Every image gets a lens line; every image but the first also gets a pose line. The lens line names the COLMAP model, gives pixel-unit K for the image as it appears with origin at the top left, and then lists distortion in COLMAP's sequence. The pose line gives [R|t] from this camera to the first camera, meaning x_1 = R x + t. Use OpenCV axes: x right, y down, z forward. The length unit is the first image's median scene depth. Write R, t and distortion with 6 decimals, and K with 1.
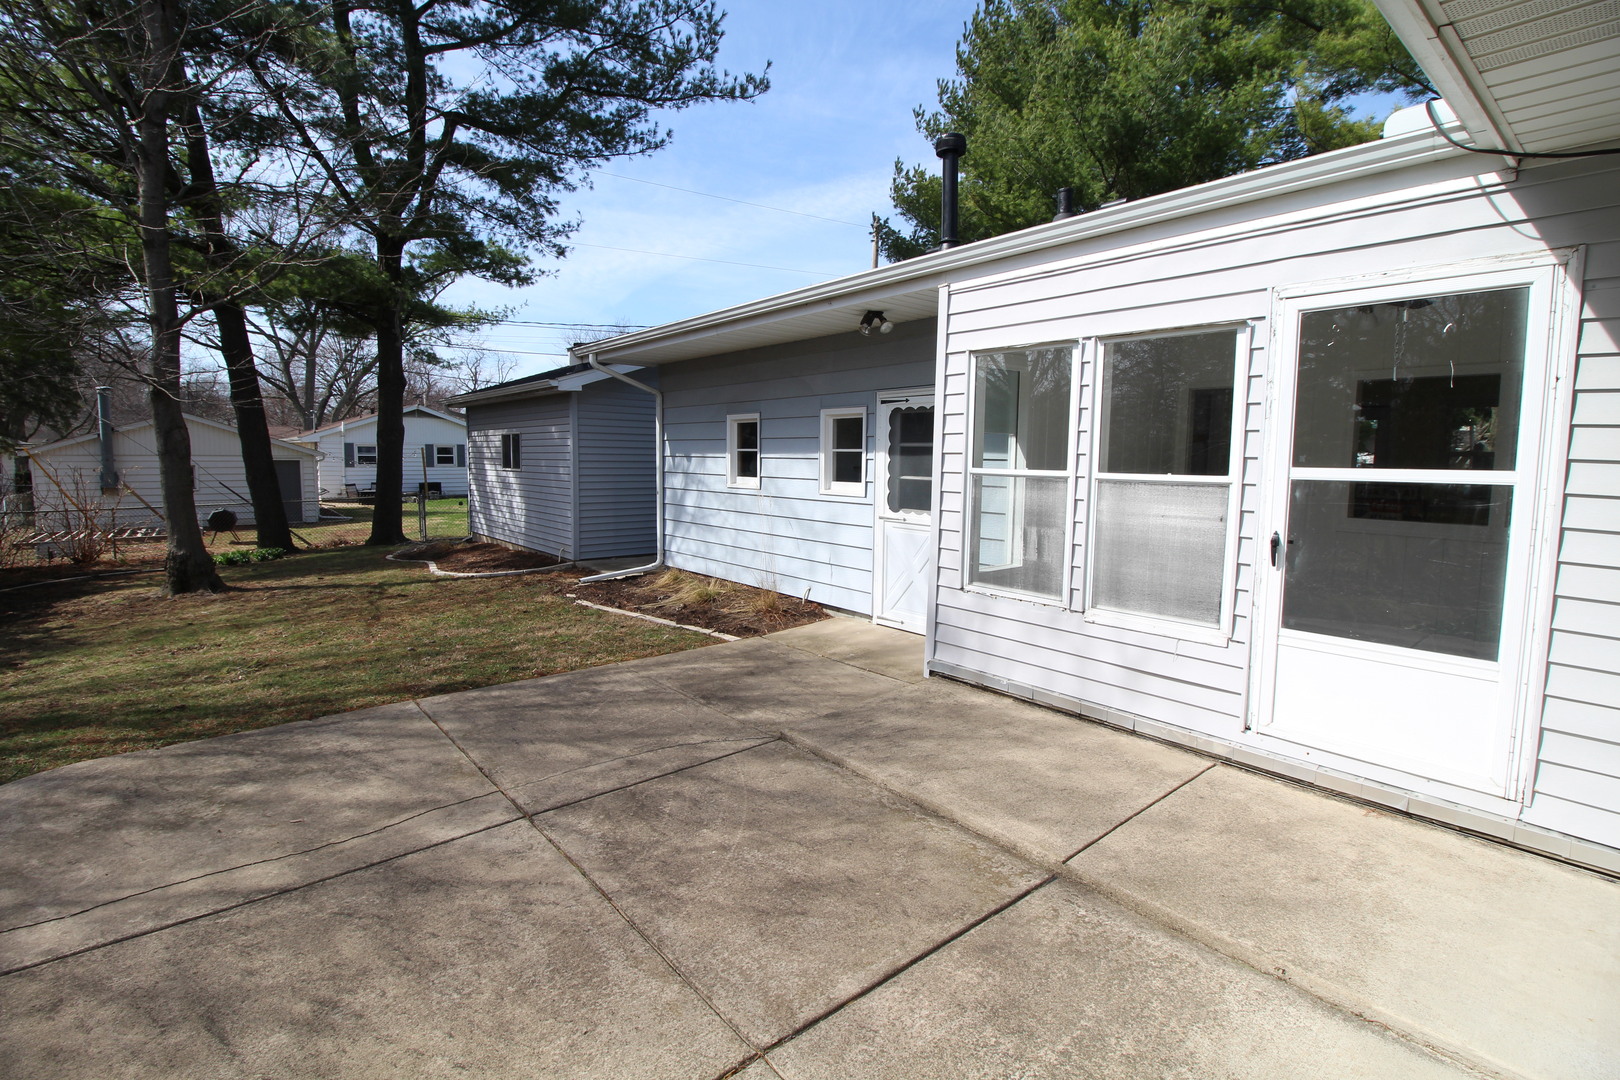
lens RADIAL K [[751.9, 0, 807.6], [0, 751.9, 513.5], [0, 0, 1]] dist [-0.000786, -0.000048]
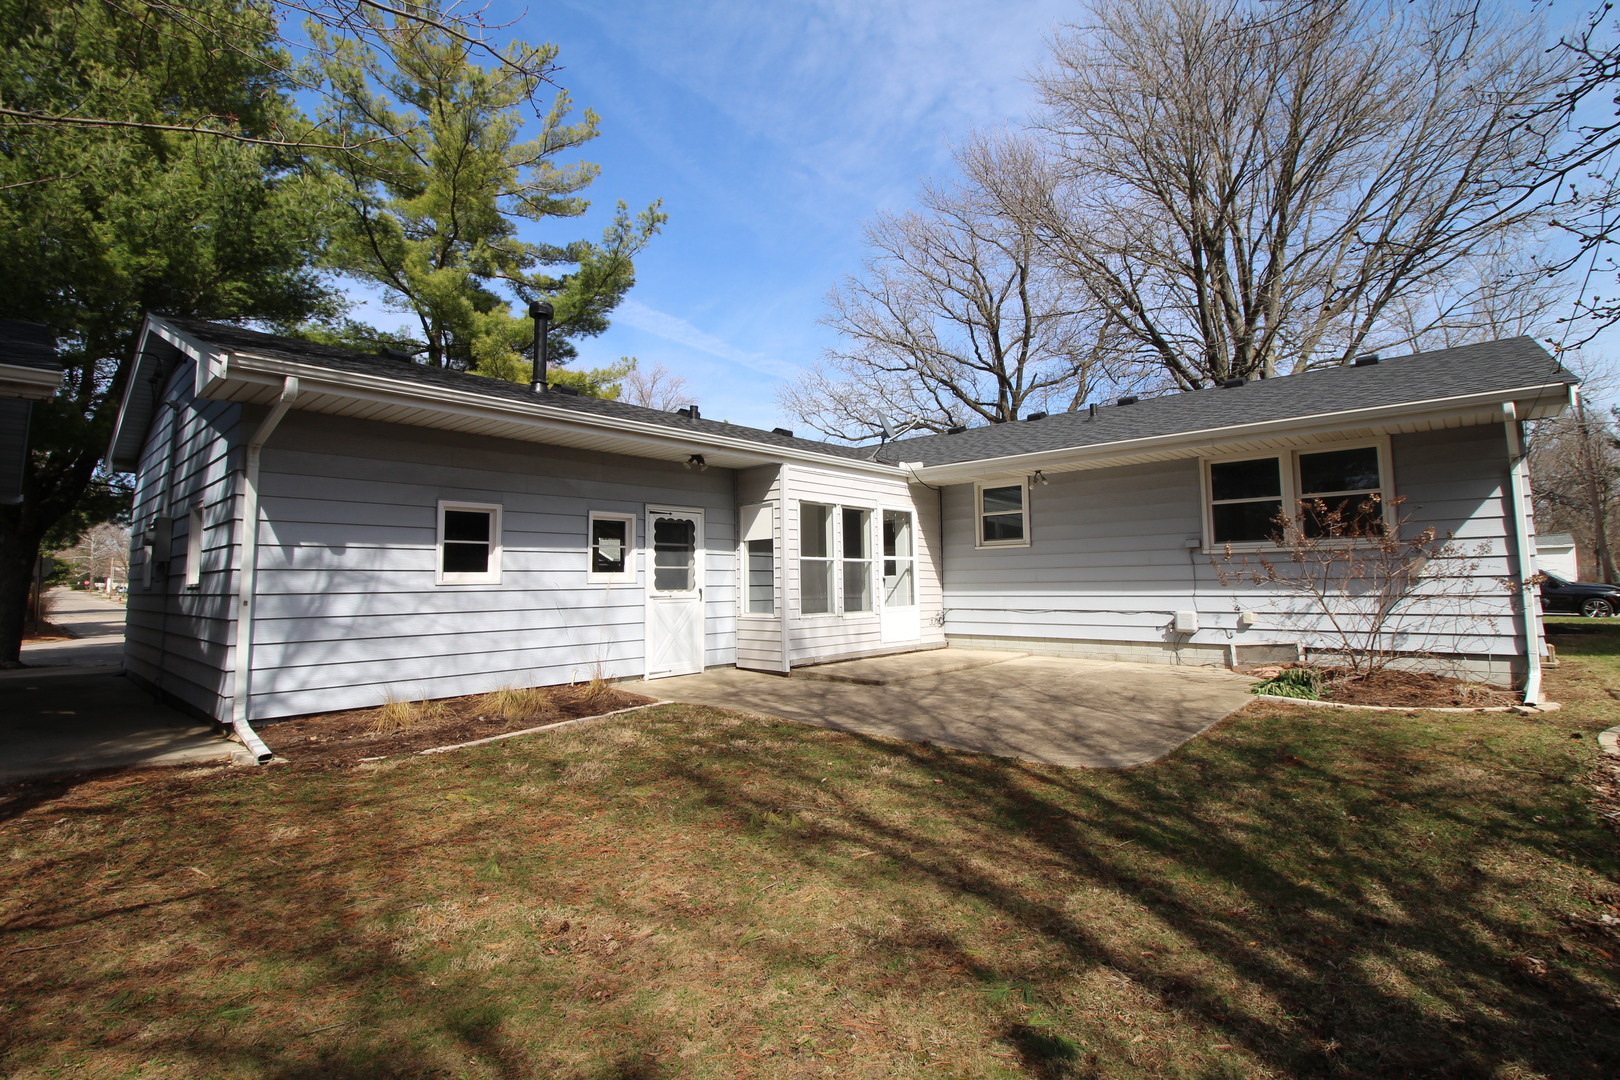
lens RADIAL K [[751.9, 0, 807.6], [0, 751.9, 513.5], [0, 0, 1]] dist [-0.000786, -0.000048]
pose [[-0.132756, 0.087303, 0.987296, -1.126771], [0.092509, 0.992856, -0.075355, -0.014356], [-0.986822, 0.081330, -0.139884, 0.793566]]
